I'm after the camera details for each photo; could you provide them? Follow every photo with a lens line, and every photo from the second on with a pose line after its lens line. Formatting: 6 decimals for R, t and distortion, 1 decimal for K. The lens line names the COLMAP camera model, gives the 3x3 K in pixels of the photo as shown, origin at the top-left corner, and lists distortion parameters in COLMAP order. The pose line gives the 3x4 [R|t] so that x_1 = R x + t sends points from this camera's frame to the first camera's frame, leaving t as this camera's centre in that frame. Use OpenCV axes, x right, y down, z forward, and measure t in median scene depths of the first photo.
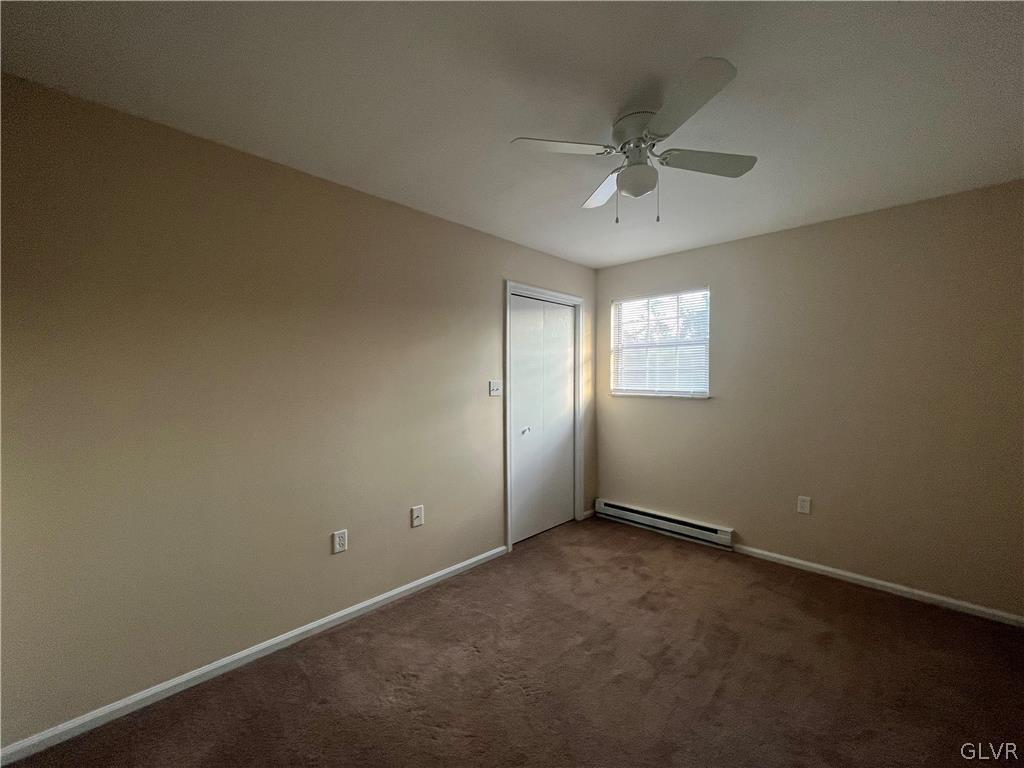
lens RADIAL K [[415.1, 0, 520.0], [0, 415.1, 382.0], [0, 0, 1]] dist [-0.000712, -0.000081]
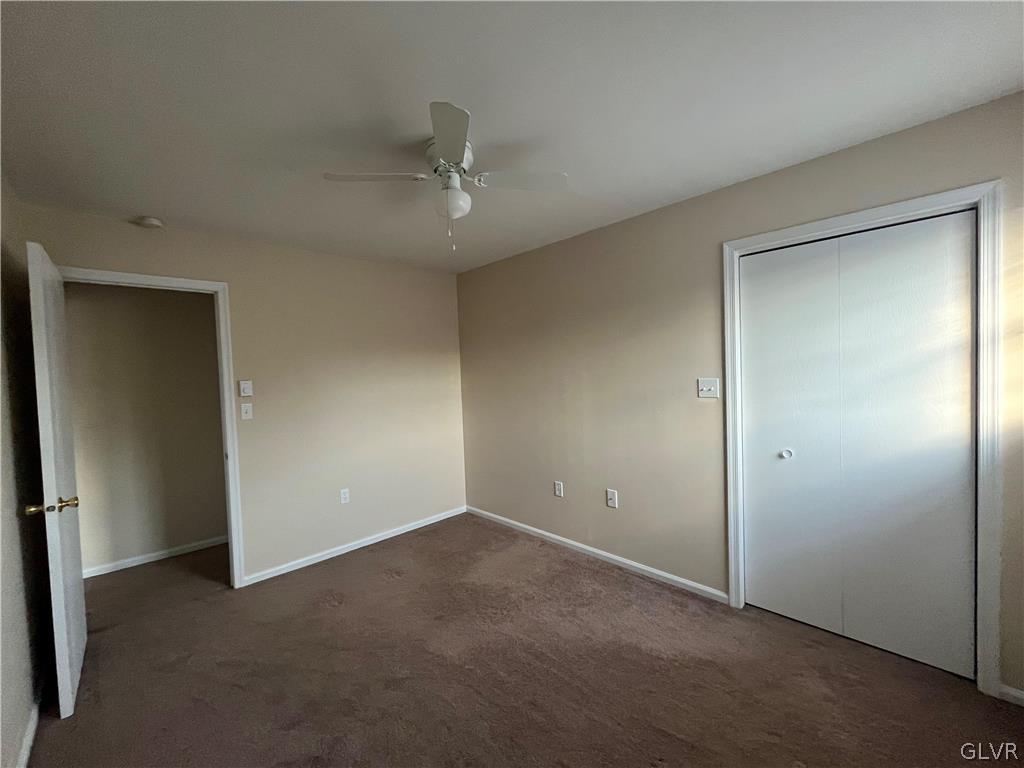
lens RADIAL K [[415.1, 0, 515.1], [0, 415.1, 382.8], [0, 0, 1]] dist [-0.000712, -0.000081]
pose [[-0.042948, 0.020961, -0.998857, 0.738637], [0.021367, 0.999570, 0.020057, -0.019212], [0.998849, -0.020481, -0.043377, 0.651316]]
